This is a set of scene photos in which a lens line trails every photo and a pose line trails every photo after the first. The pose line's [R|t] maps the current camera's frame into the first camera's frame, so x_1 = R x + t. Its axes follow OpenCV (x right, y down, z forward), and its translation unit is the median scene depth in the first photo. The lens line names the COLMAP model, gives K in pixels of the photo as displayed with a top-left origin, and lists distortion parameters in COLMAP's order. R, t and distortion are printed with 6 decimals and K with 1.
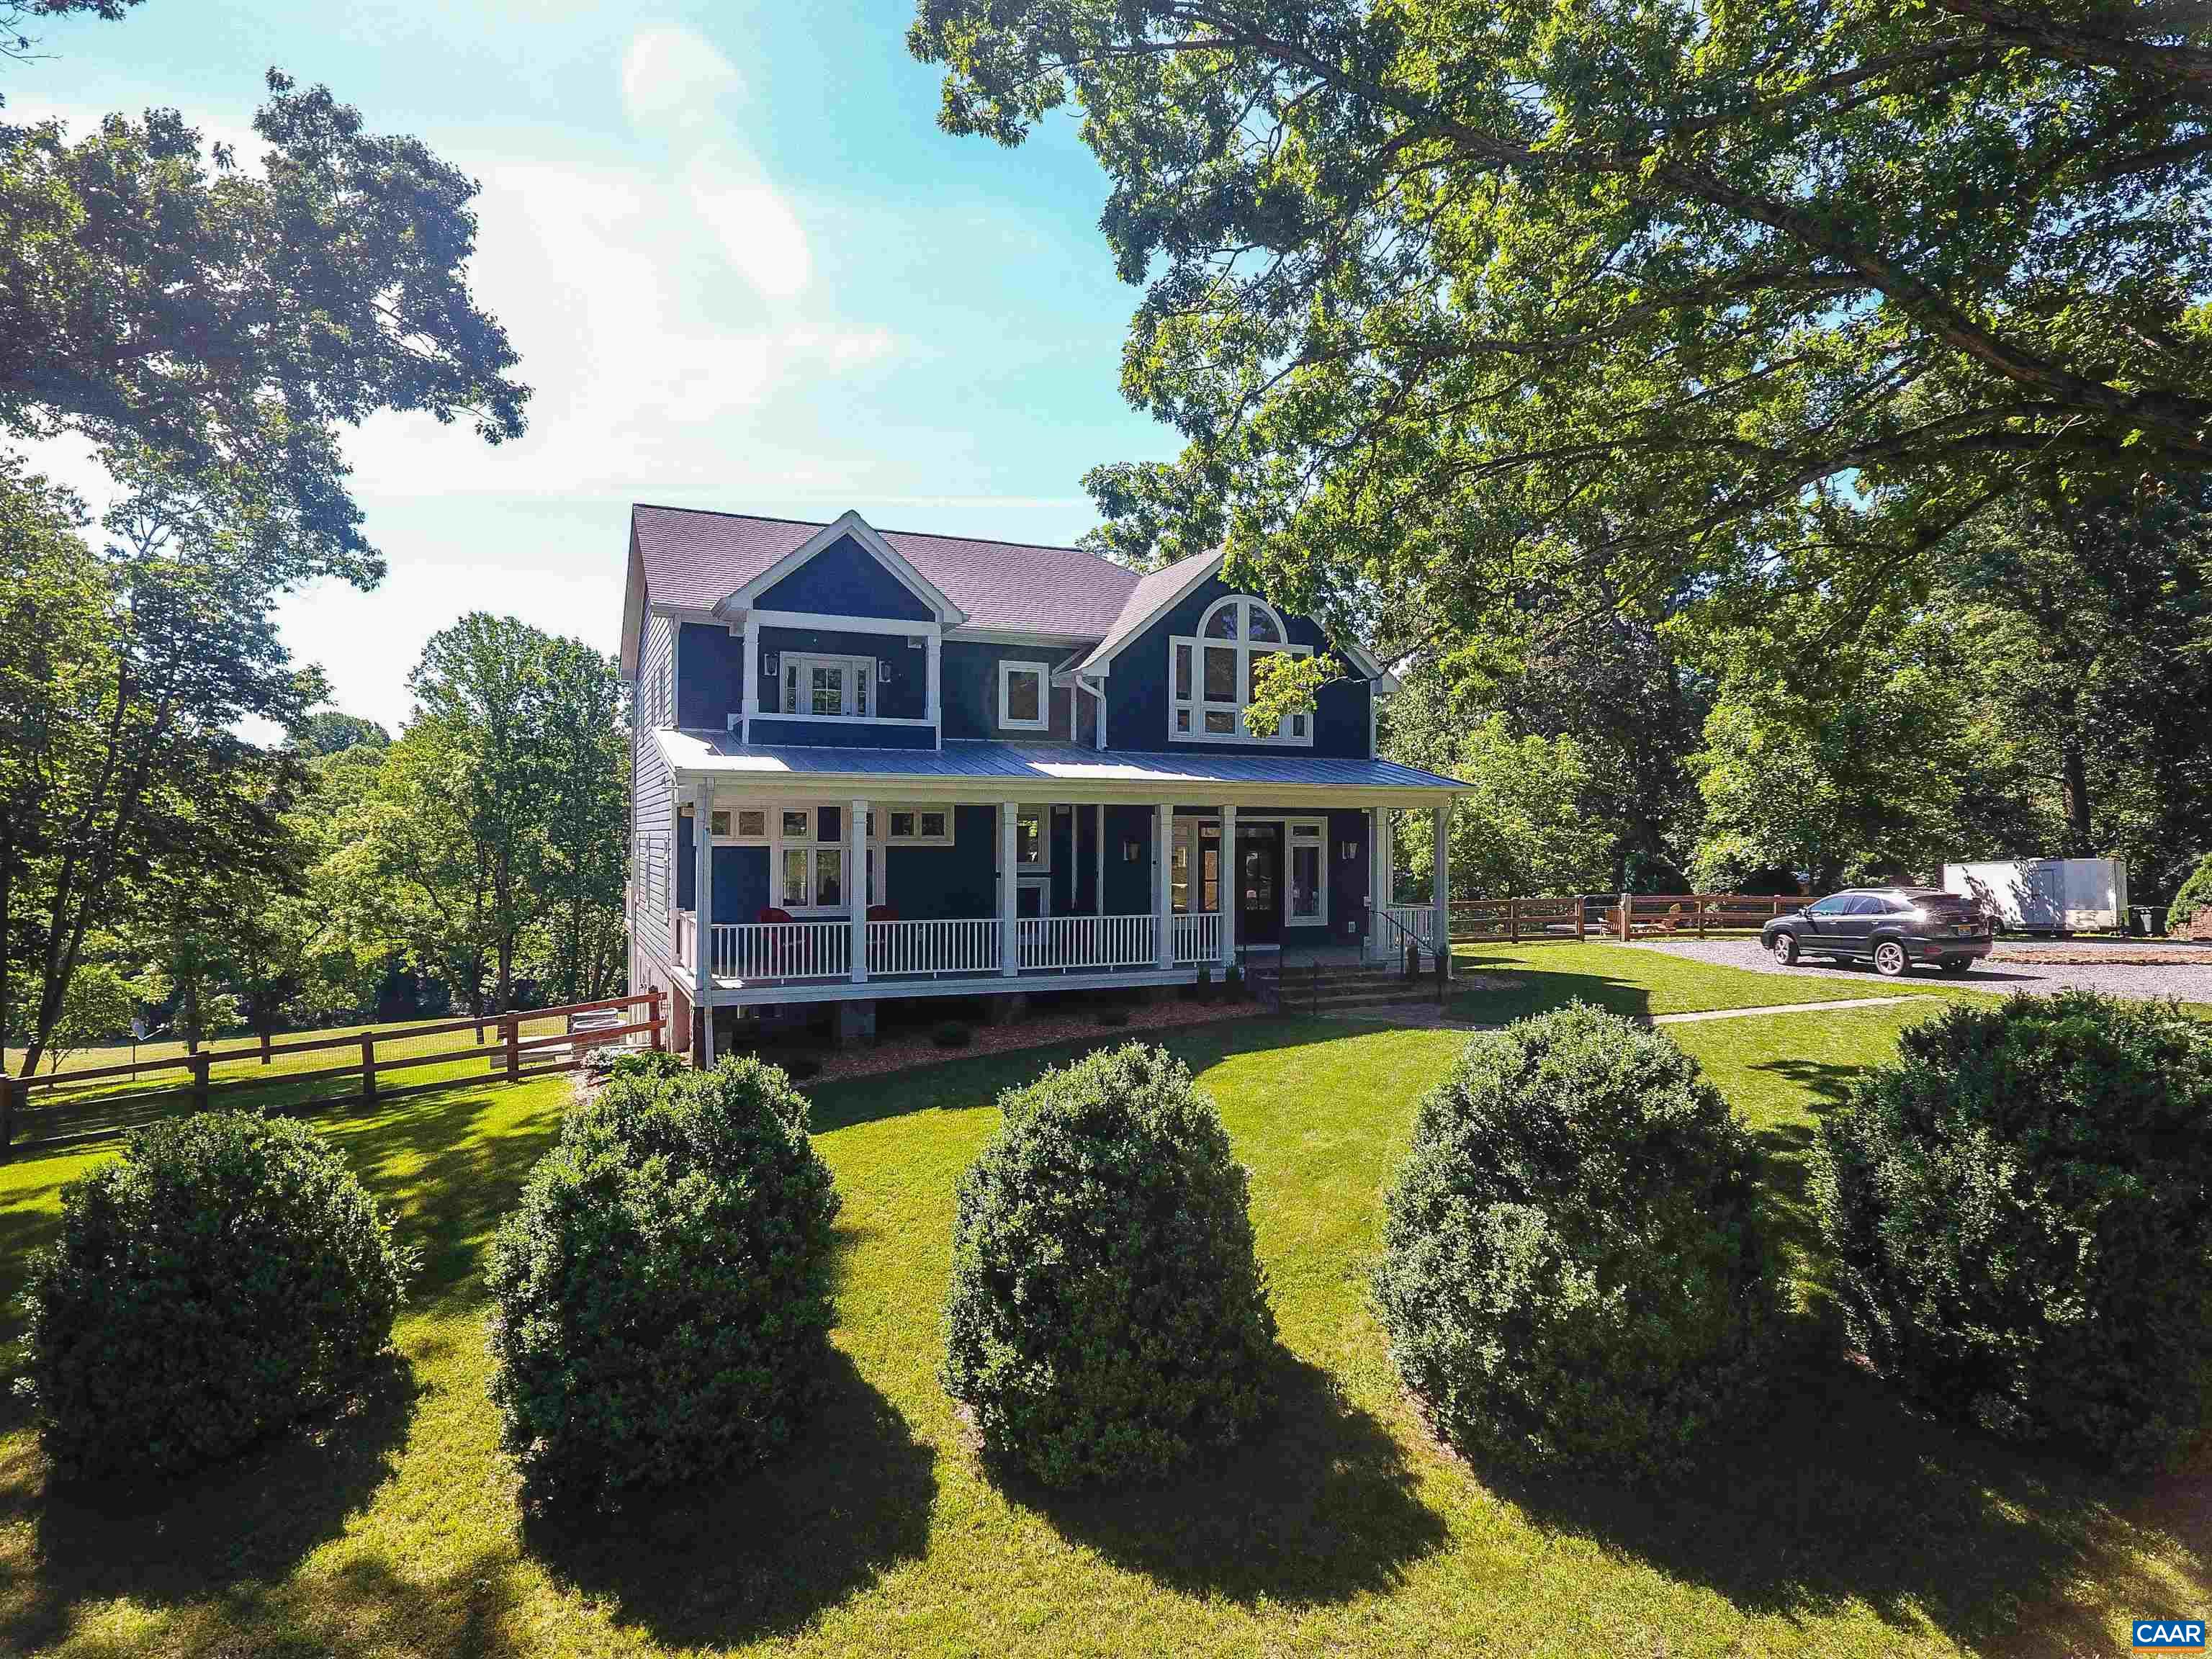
lens RADIAL K [[1315.6, 0, 1114.6], [0, 1315.6, 825.1], [0, 0, 1]] dist [-0.003120, -0.002823]
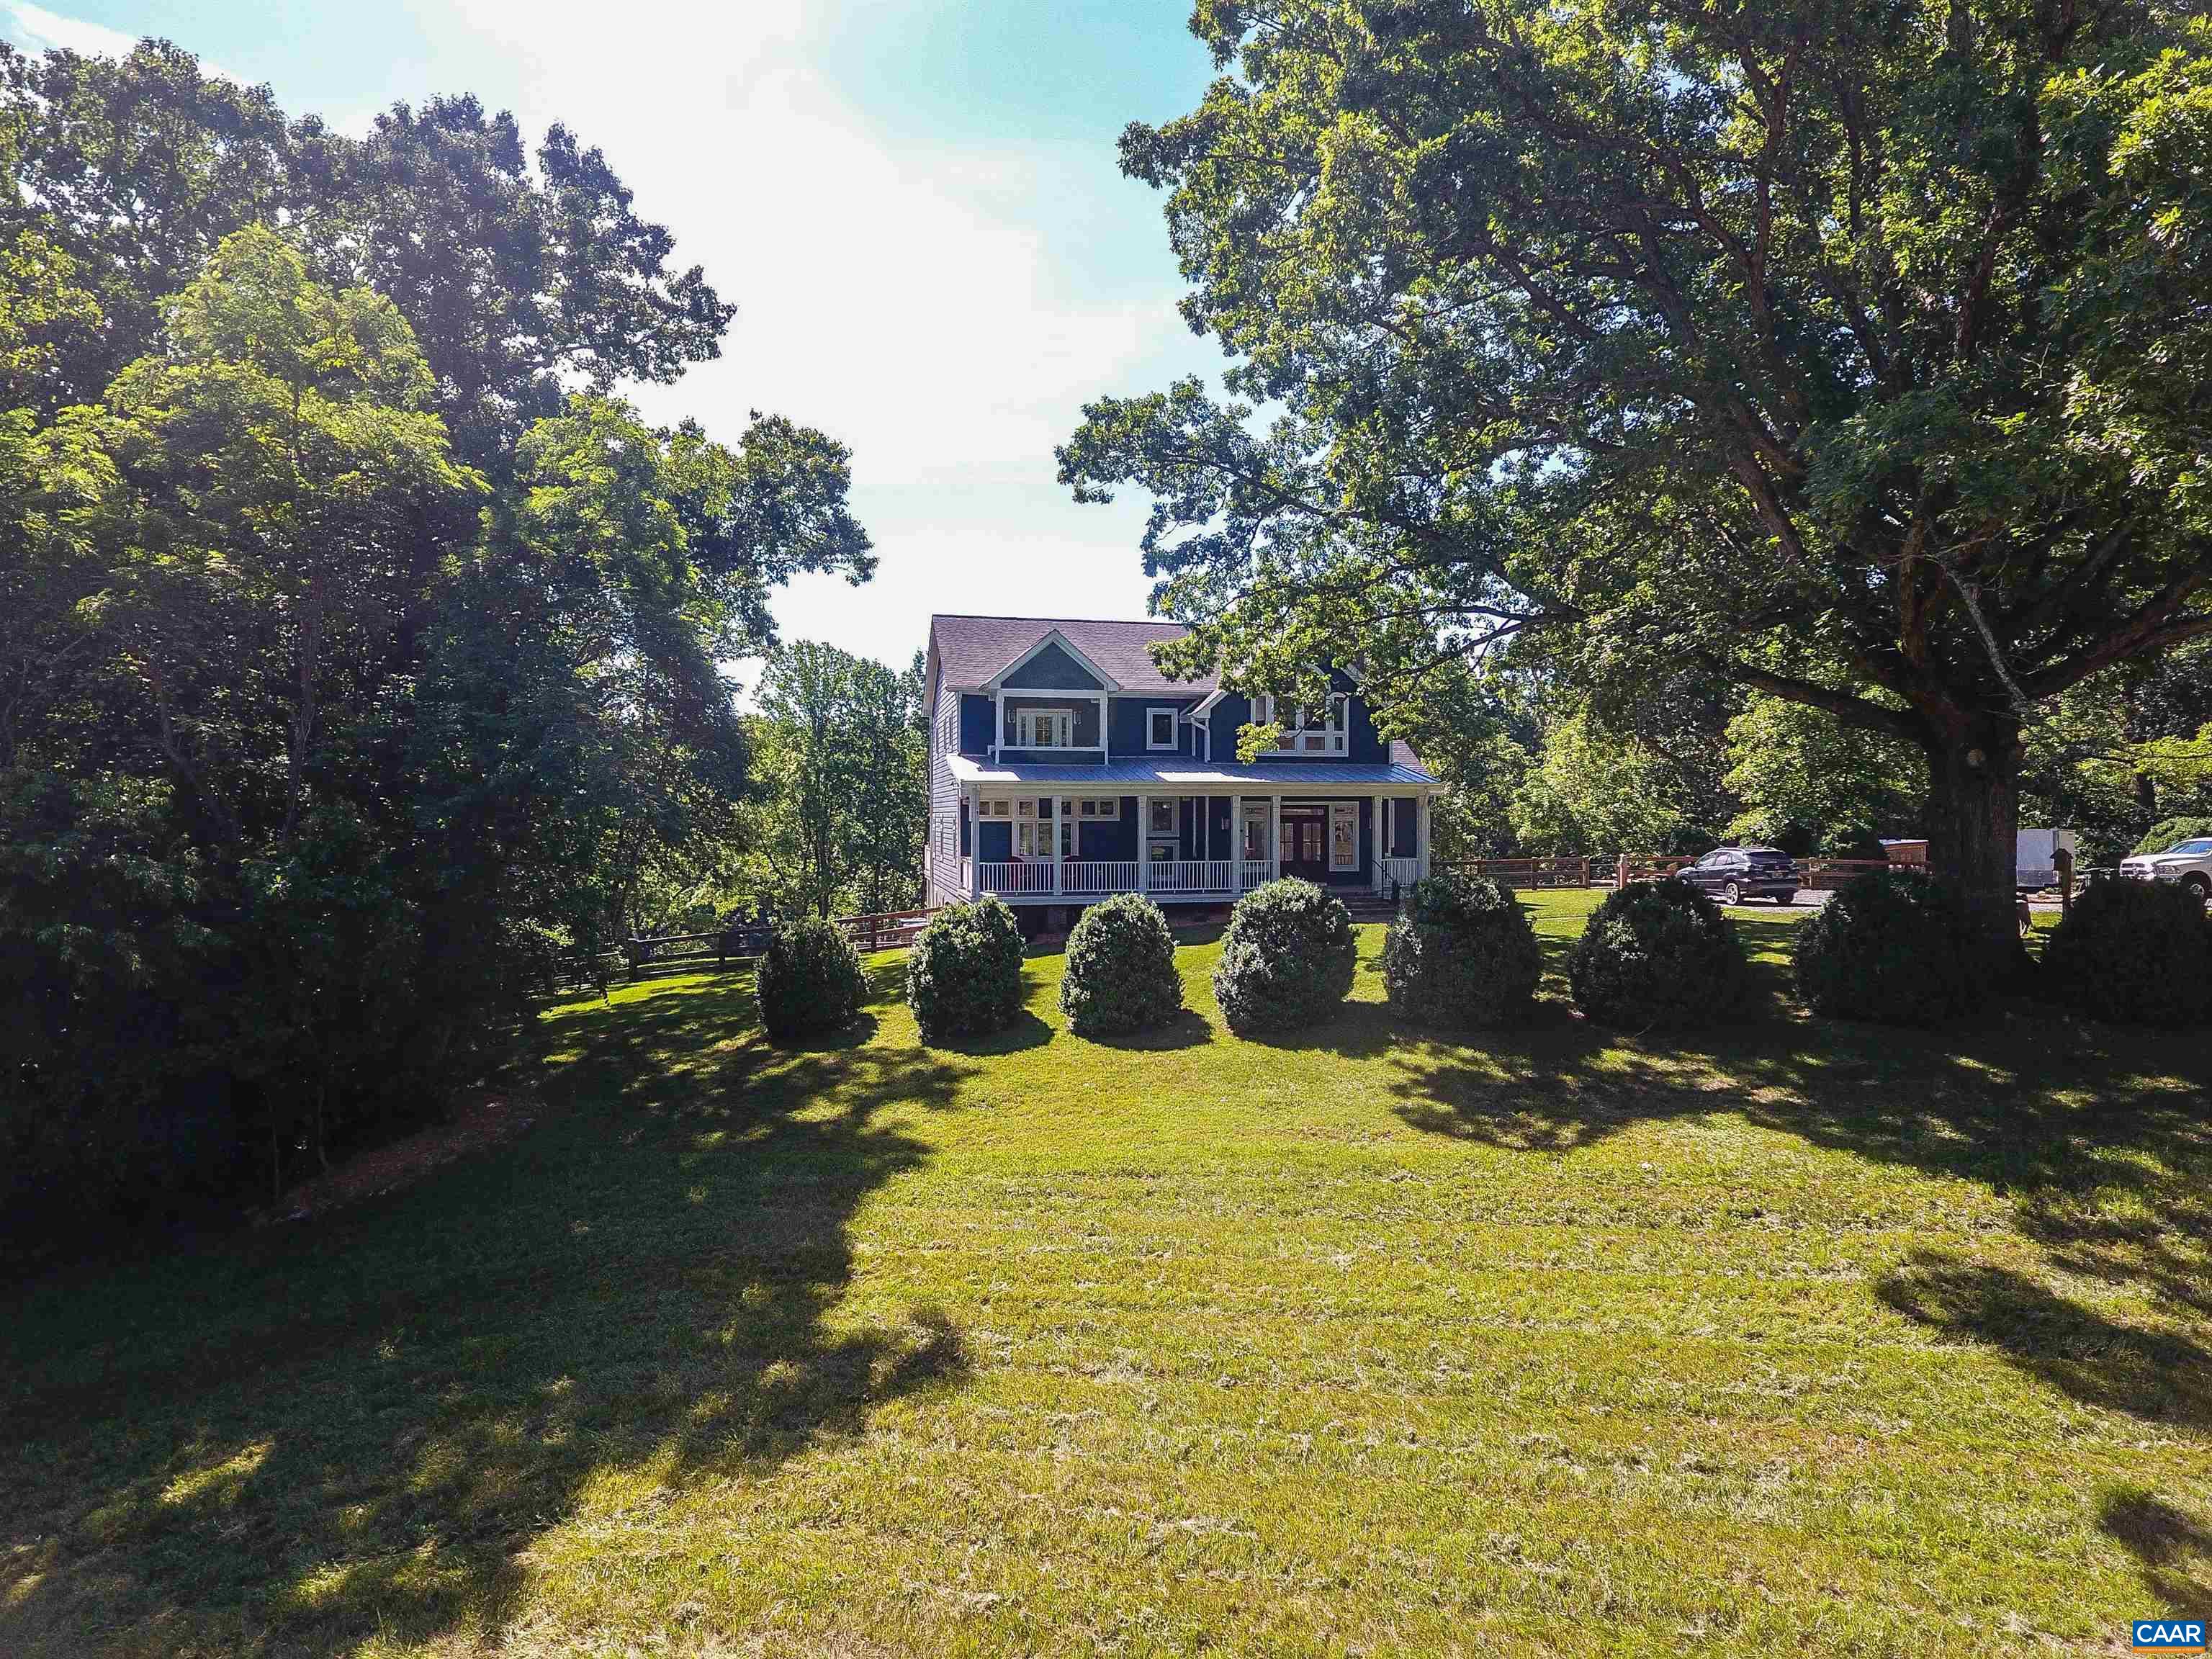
lens RADIAL K [[1315.6, 0, 1099.5], [0, 1315.6, 821.4], [0, 0, 1]] dist [-0.003120, -0.002823]
pose [[0.978785, -0.002689, -0.204873, 0.186685], [0.005477, 0.999900, 0.013043, -0.005008], [0.204817, -0.013889, 0.978702, -0.609199]]
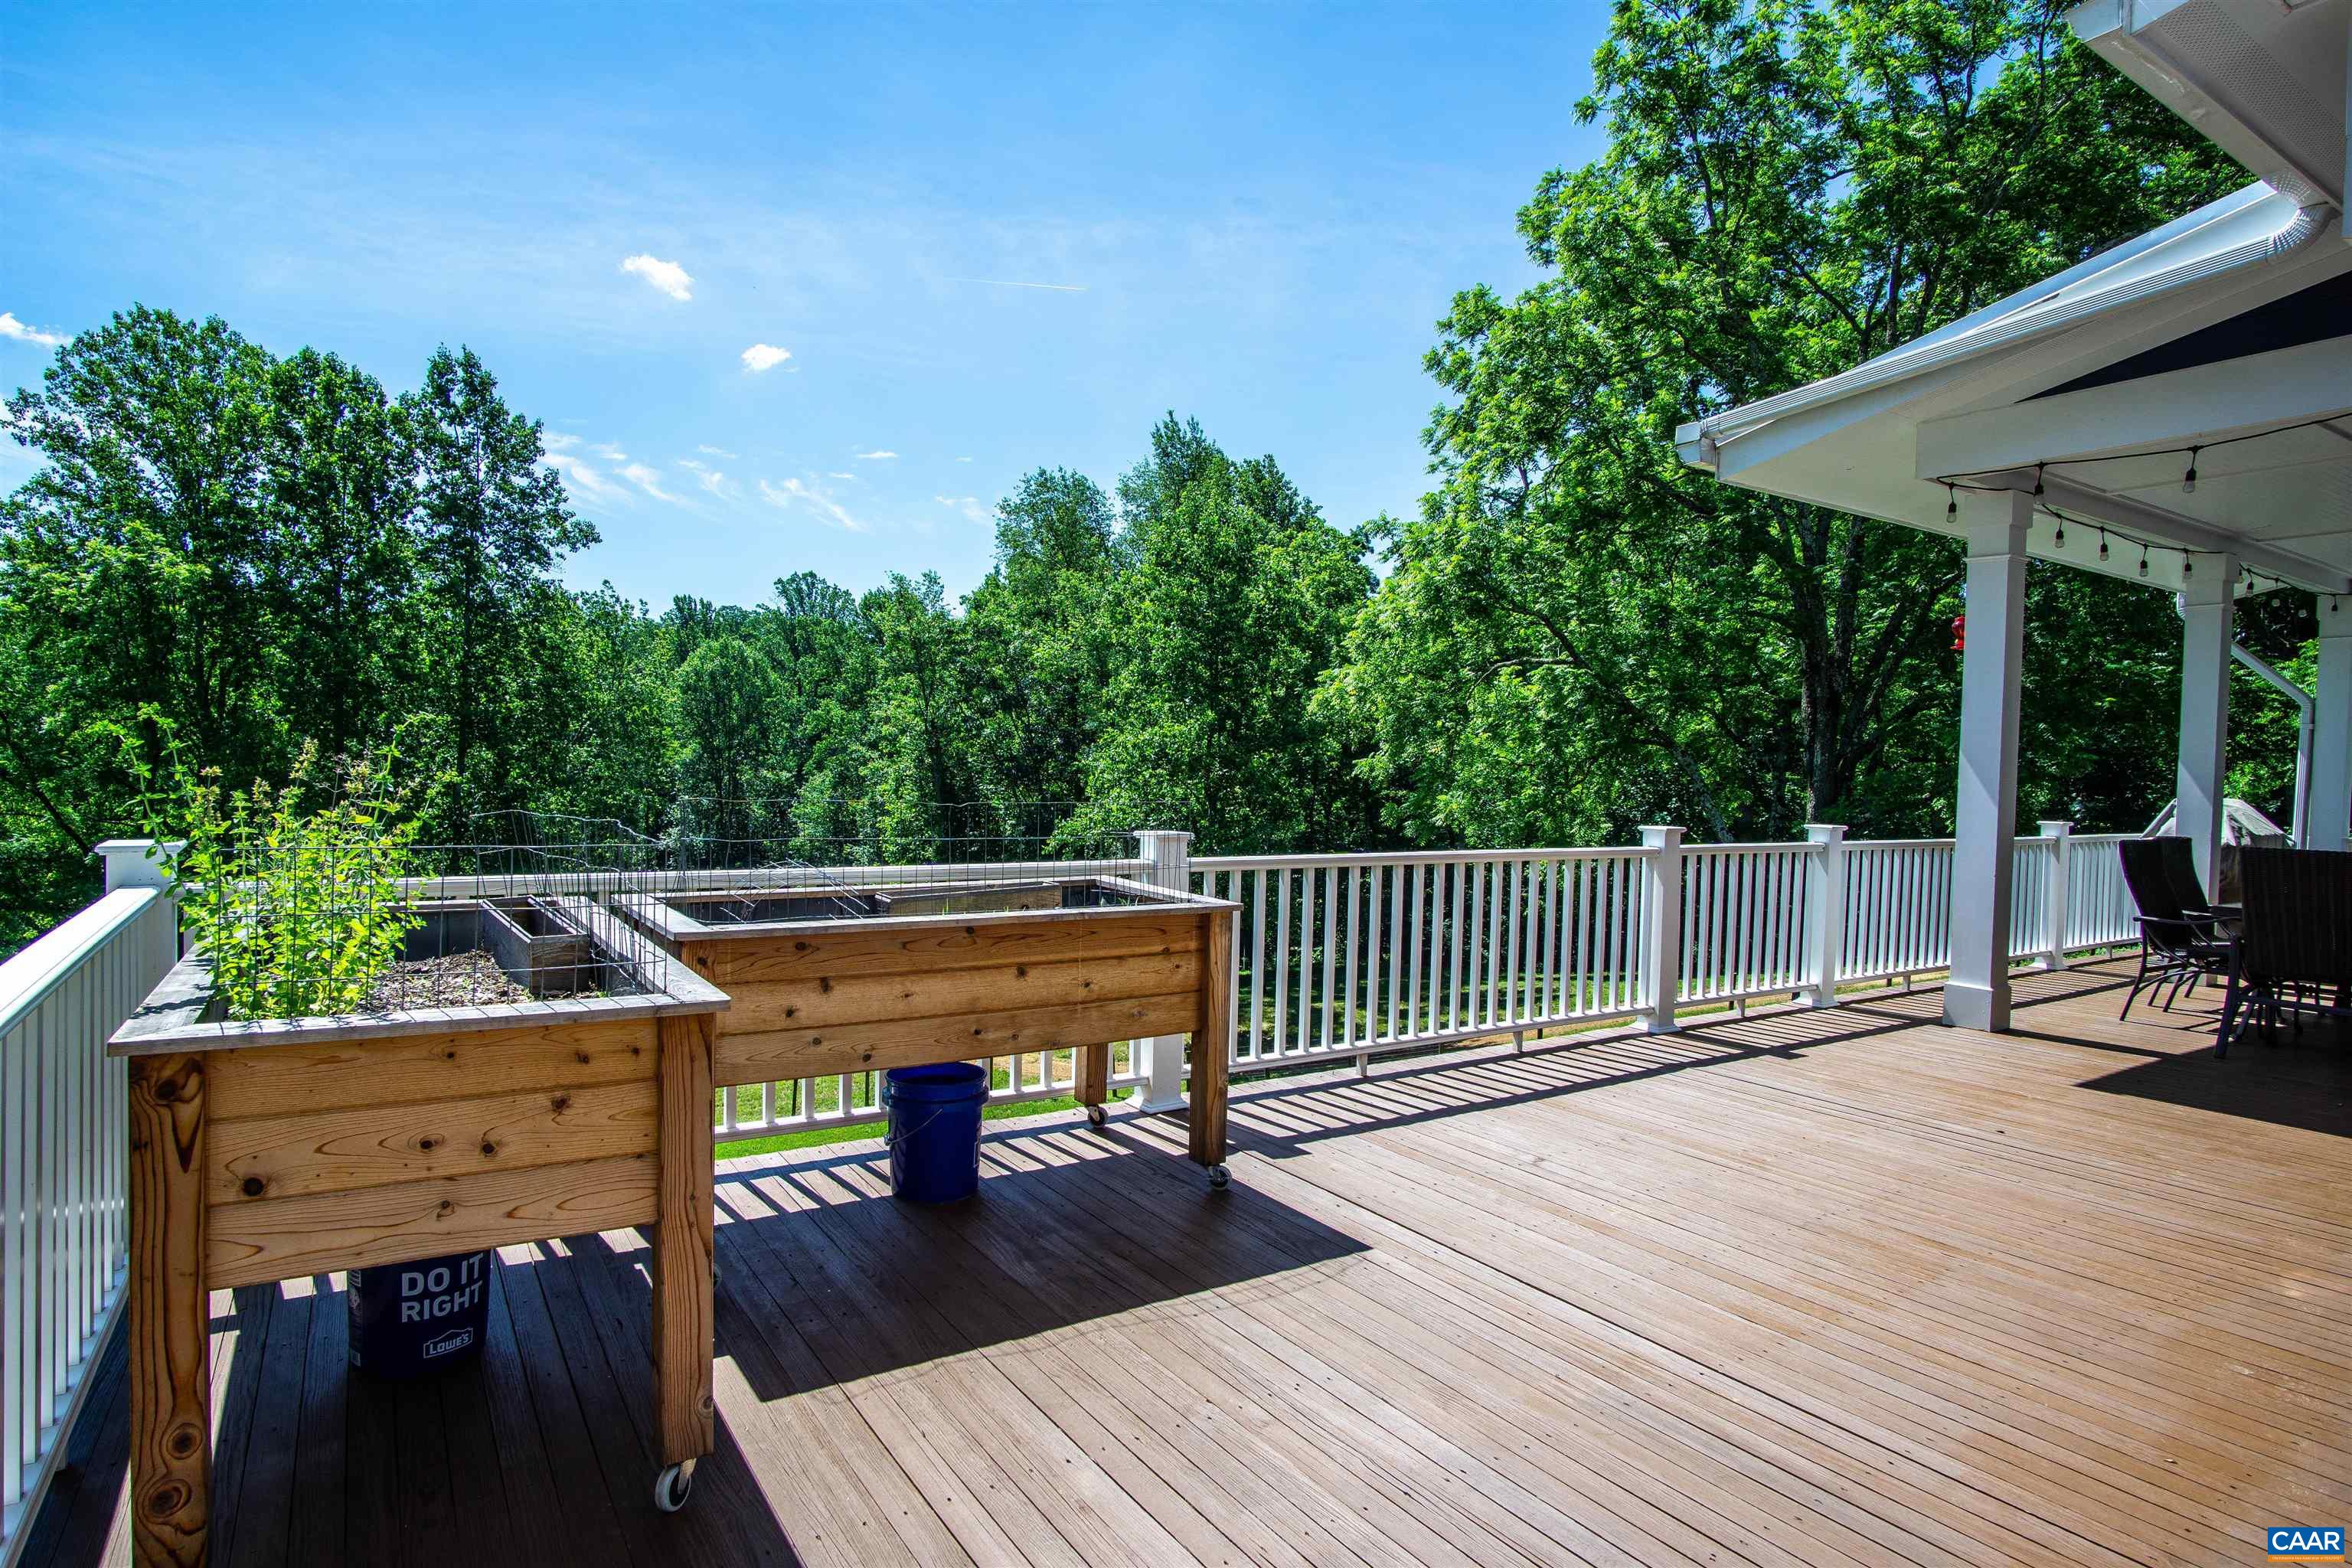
lens RADIAL K [[1287.5, 0, 1185.3], [0, 1287.5, 793.6], [0, 0, 1]] dist [-0.027040, 0.002734]
pose [[0.988092, 0.009742, 0.153554, -0.395739], [-0.015781, 0.999147, 0.038156, 0.065460], [-0.153051, -0.040124, 0.987403, 1.222744]]
